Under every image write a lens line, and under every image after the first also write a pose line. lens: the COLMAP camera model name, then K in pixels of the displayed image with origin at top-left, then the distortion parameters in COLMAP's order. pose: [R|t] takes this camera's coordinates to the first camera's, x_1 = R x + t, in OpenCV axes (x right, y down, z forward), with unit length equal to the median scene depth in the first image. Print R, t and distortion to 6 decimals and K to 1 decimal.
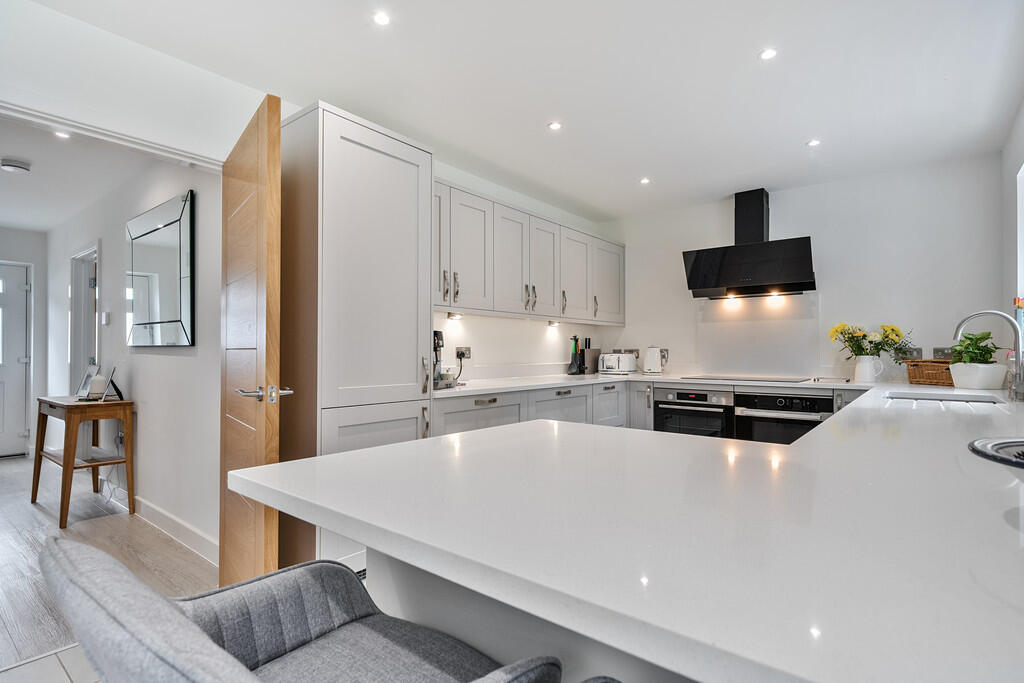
lens RADIAL K [[518.9, 0, 500.0], [0, 518.9, 343.3], [0, 0, 1]] dist [-0.000063, -0.000052]
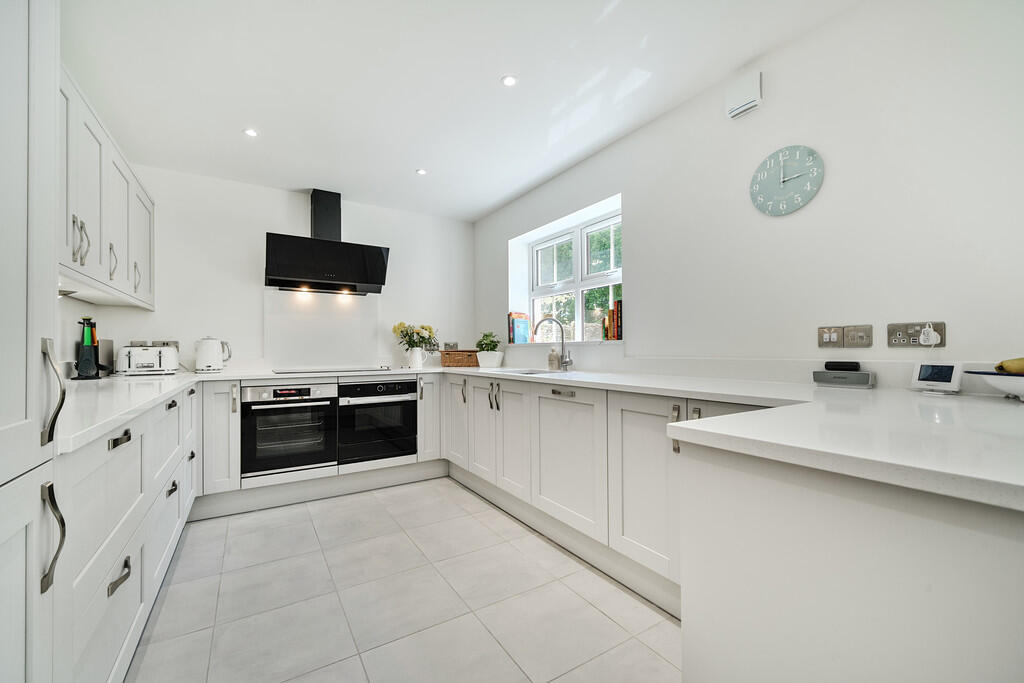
lens RADIAL K [[412.4, 0, 498.3], [0, 412.4, 347.7], [0, 0, 1]] dist [0.000920, 0.000058]
pose [[0.331089, 0.002868, 0.943595, -0.198858], [-0.009198, 0.999958, 0.000188, 0.019996], [-0.943555, -0.008742, 0.331101, 0.414879]]
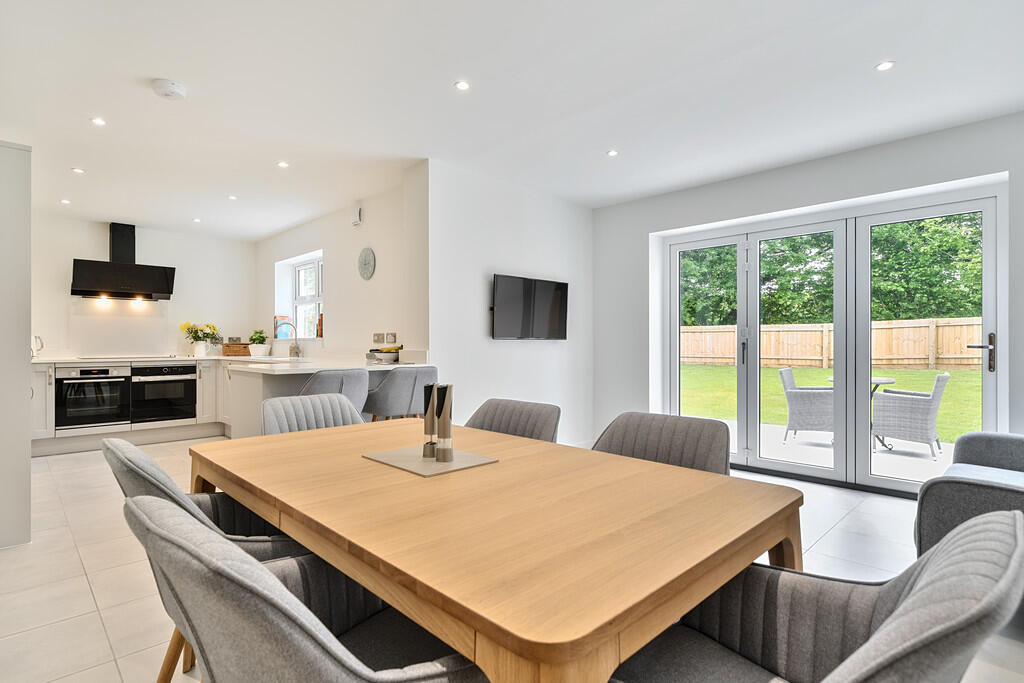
lens RADIAL K [[518.9, 0, 500.0], [0, 518.9, 343.3], [0, 0, 1]] dist [-0.000063, -0.000052]
pose [[0.119274, -0.001919, 0.992860, -0.824994], [-0.014070, 0.999894, 0.003623, 0.009578], [-0.992762, -0.014401, 0.119234, -0.186805]]
